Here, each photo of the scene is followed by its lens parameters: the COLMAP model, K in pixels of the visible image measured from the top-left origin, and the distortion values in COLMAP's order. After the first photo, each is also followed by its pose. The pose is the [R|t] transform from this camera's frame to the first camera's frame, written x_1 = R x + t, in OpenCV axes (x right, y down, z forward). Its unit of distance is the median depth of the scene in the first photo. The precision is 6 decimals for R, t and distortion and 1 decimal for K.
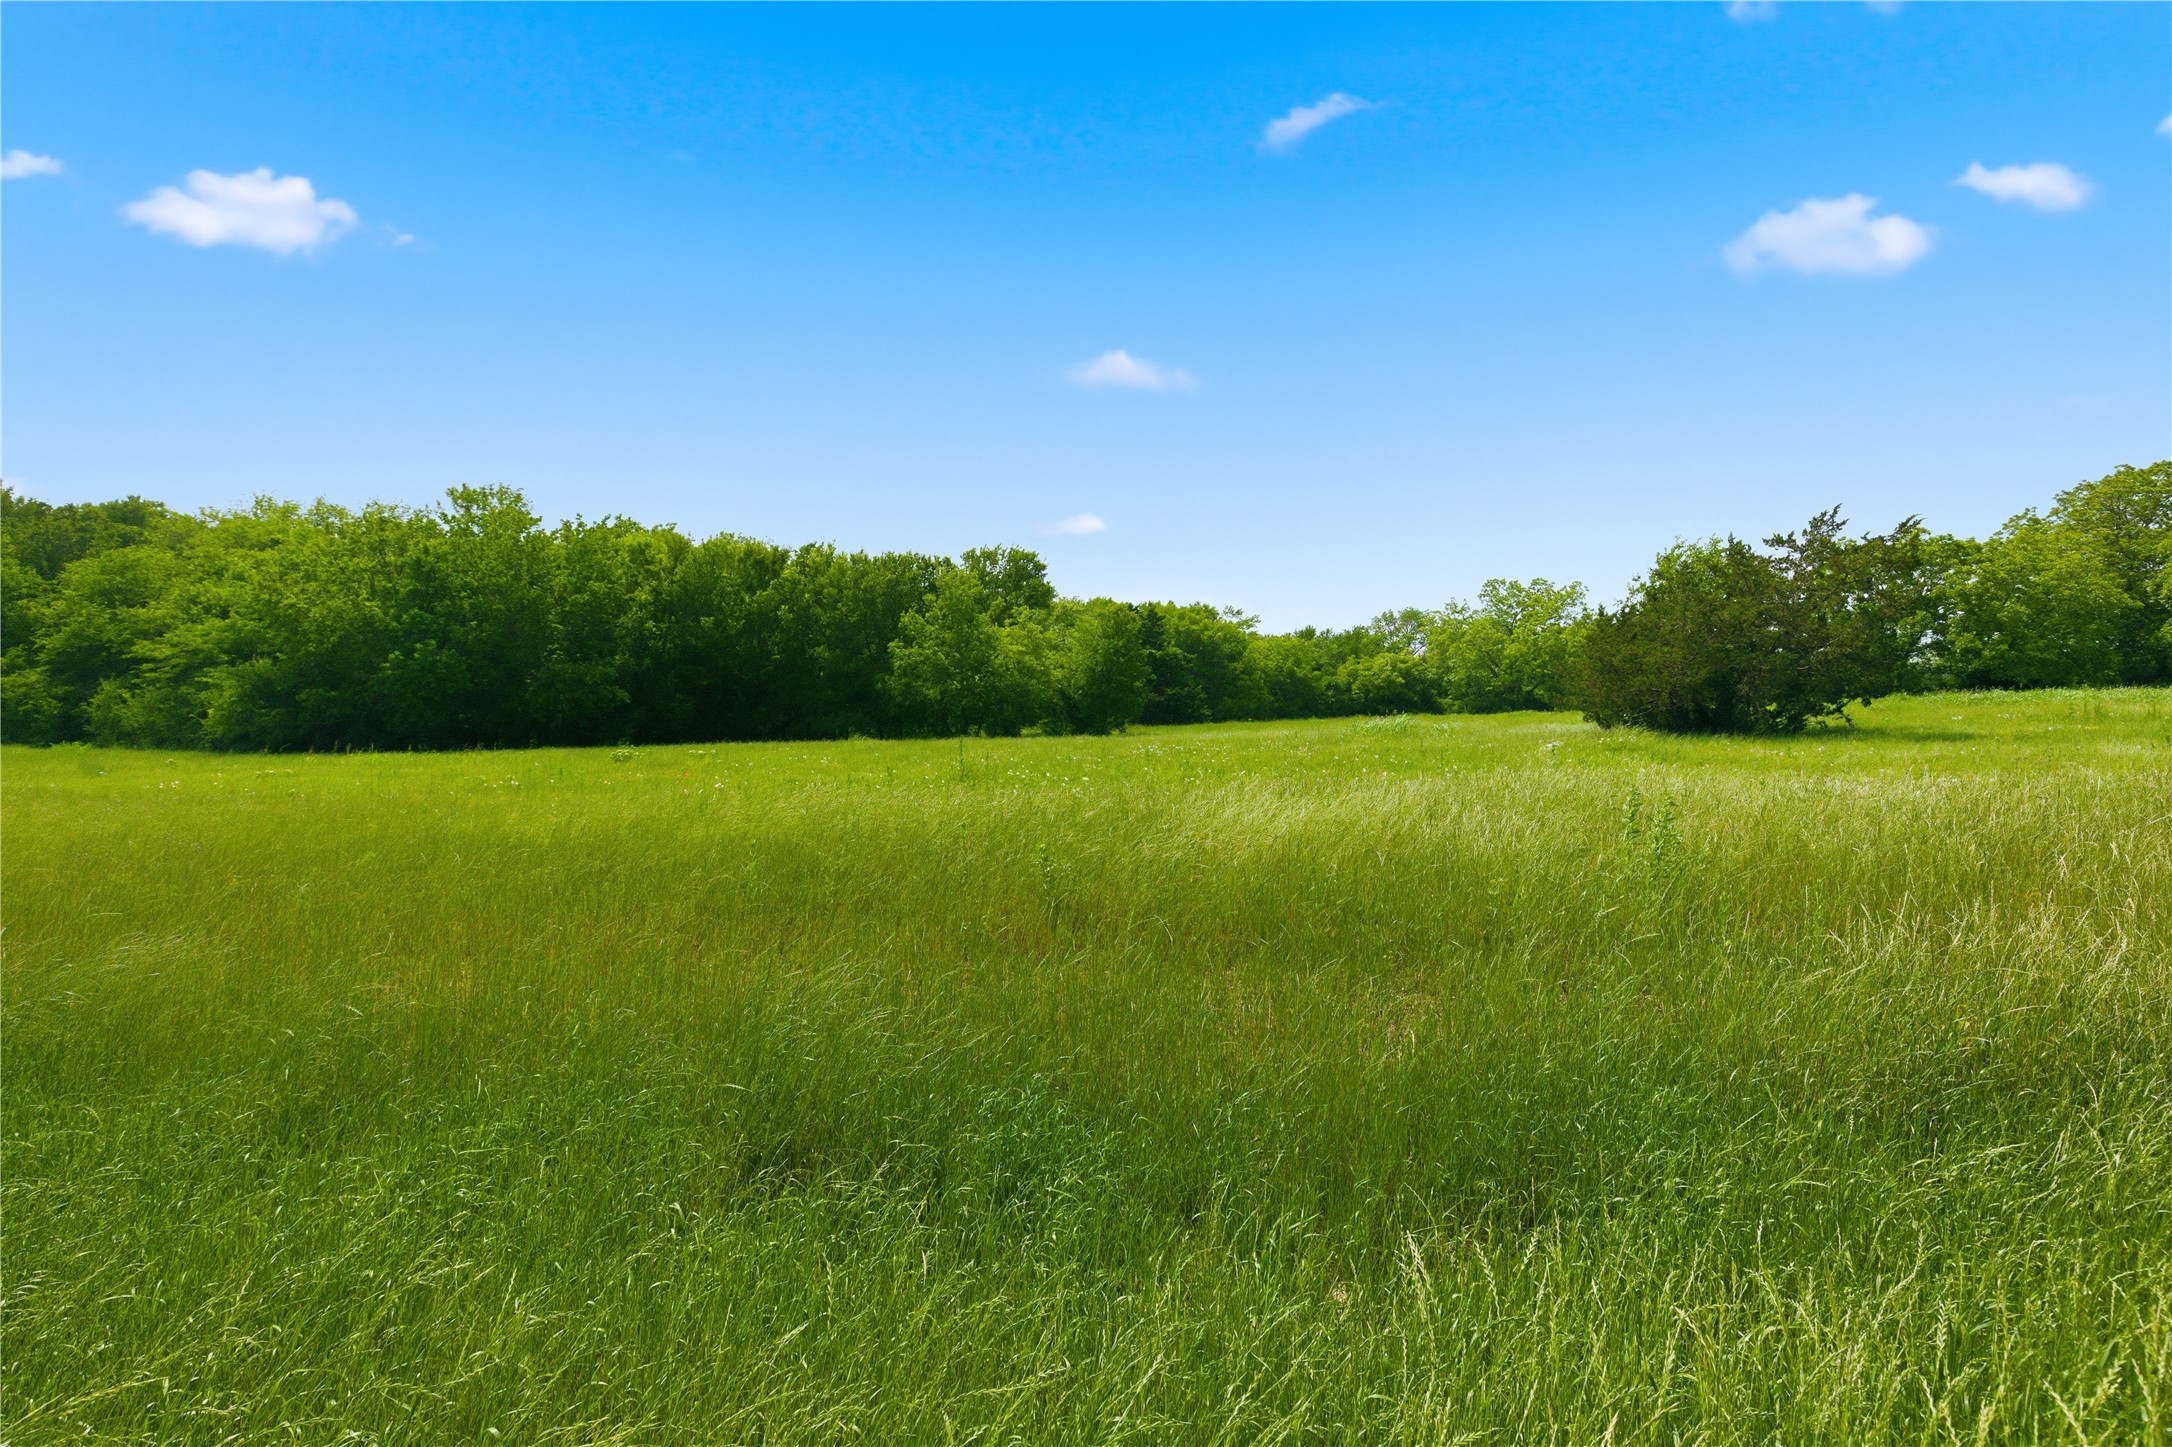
lens RADIAL K [[1021.8, 0, 1094.1], [0, 1021.8, 720.4], [0, 0, 1]] dist [-0.000157, 0.000331]
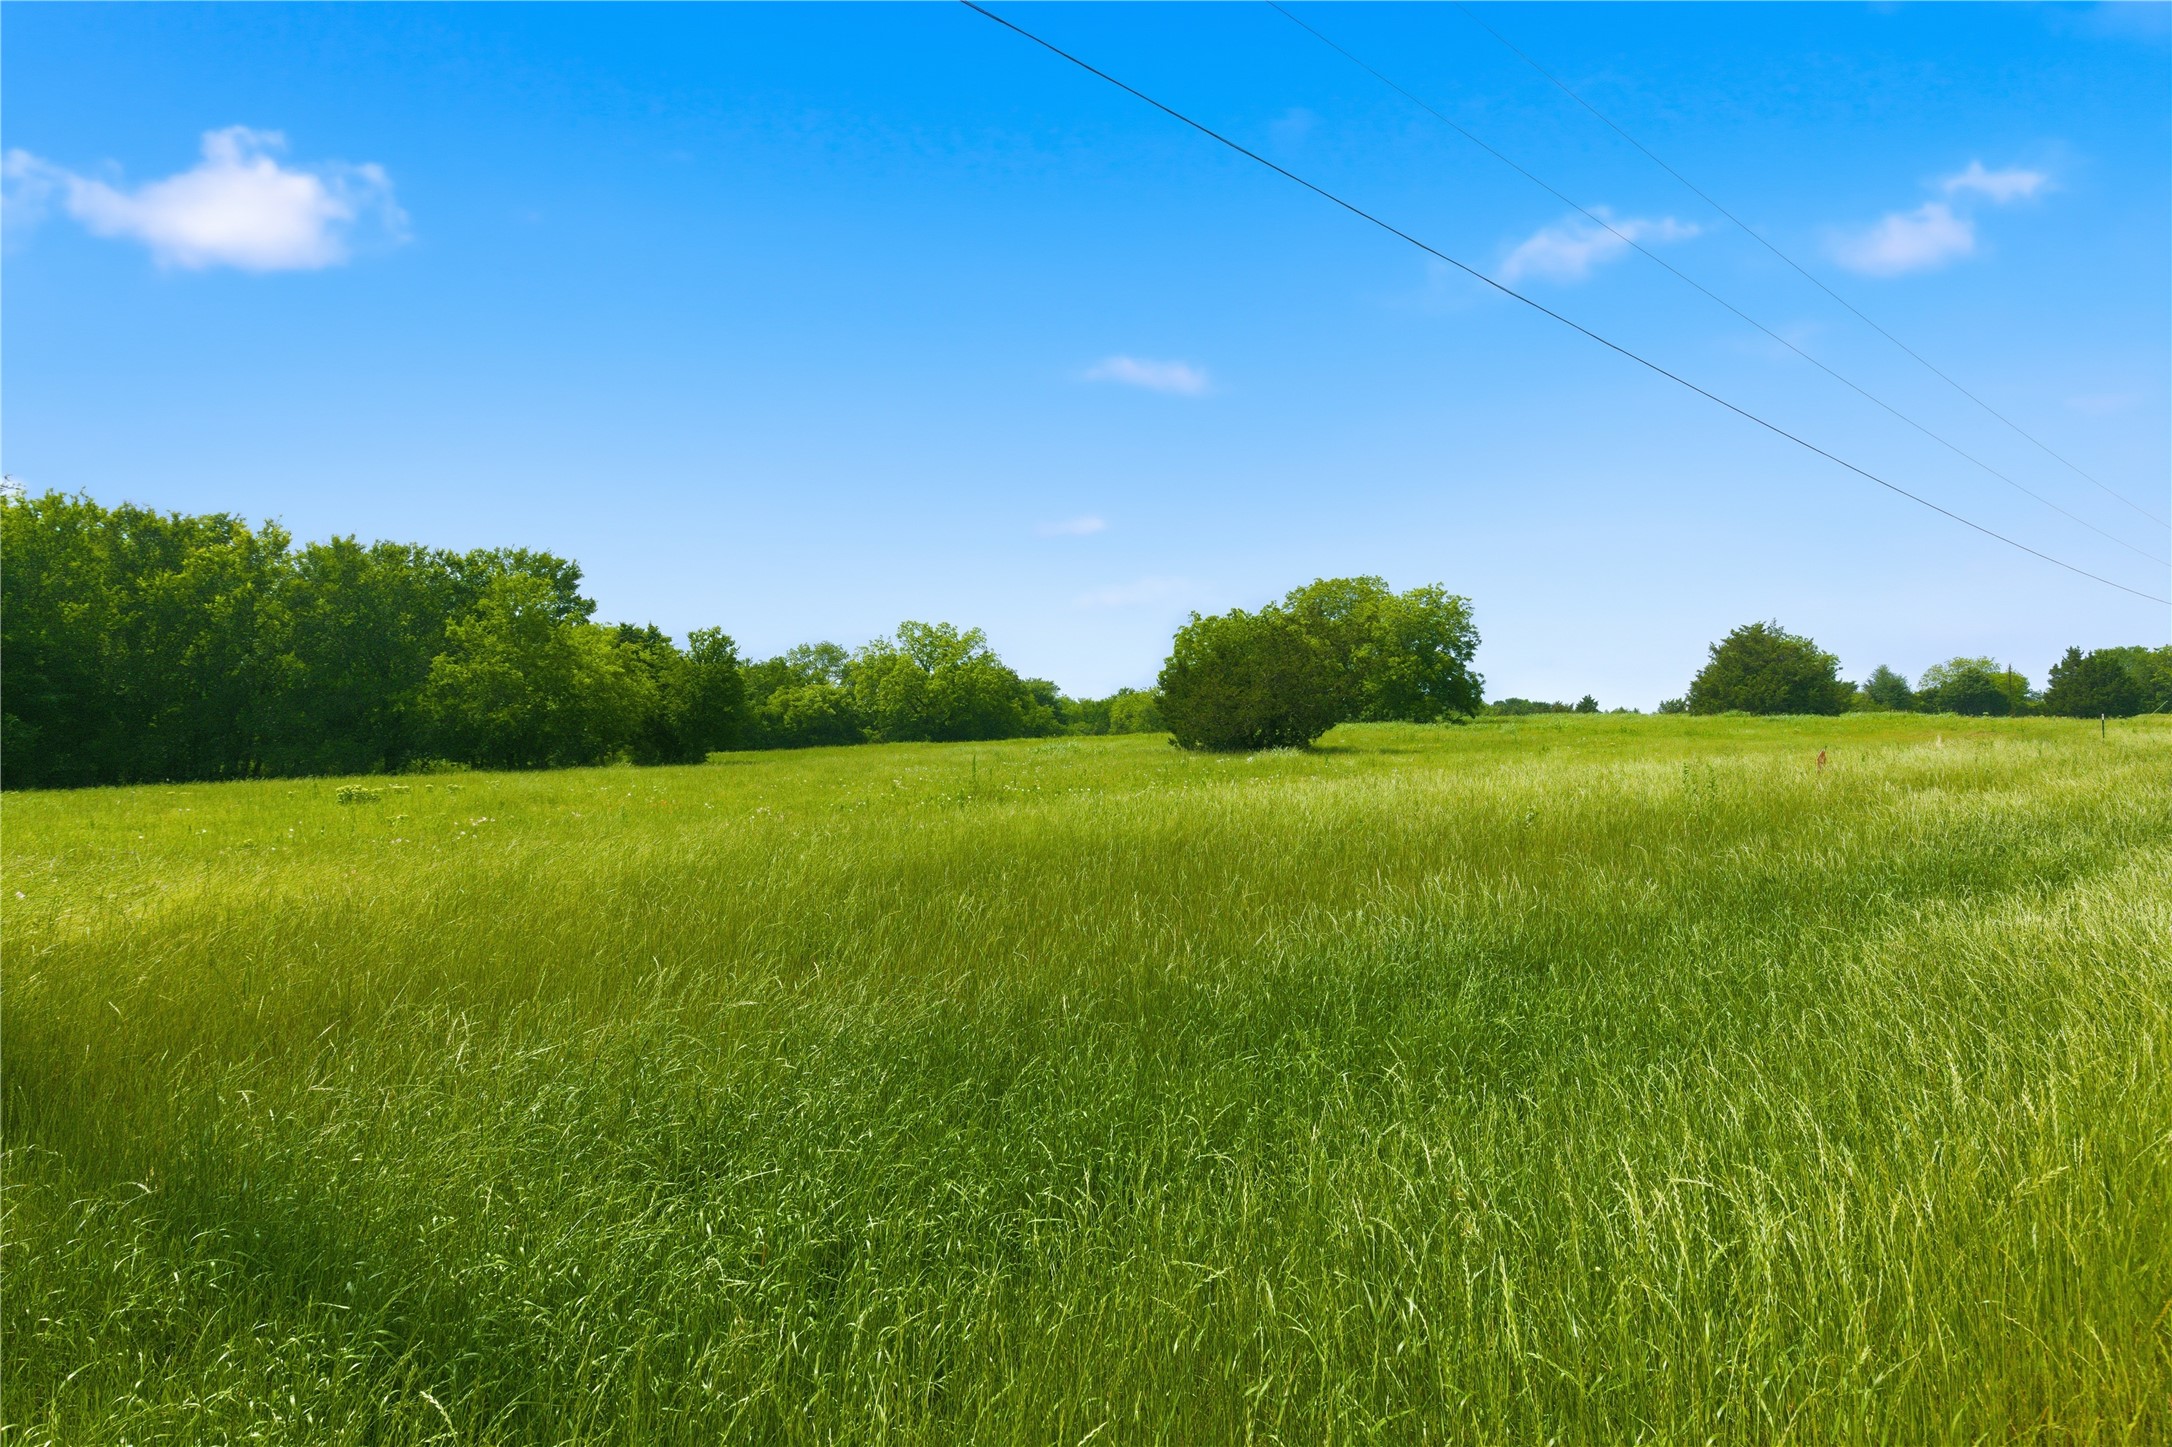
lens RADIAL K [[1021.8, 0, 1094.1], [0, 1021.8, 720.4], [0, 0, 1]] dist [-0.000157, 0.000331]
pose [[0.776494, 0.009878, 0.630047, -0.233984], [0.009718, 0.999570, -0.027648, 0.002983], [-0.630050, 0.027591, 0.776064, 0.027464]]
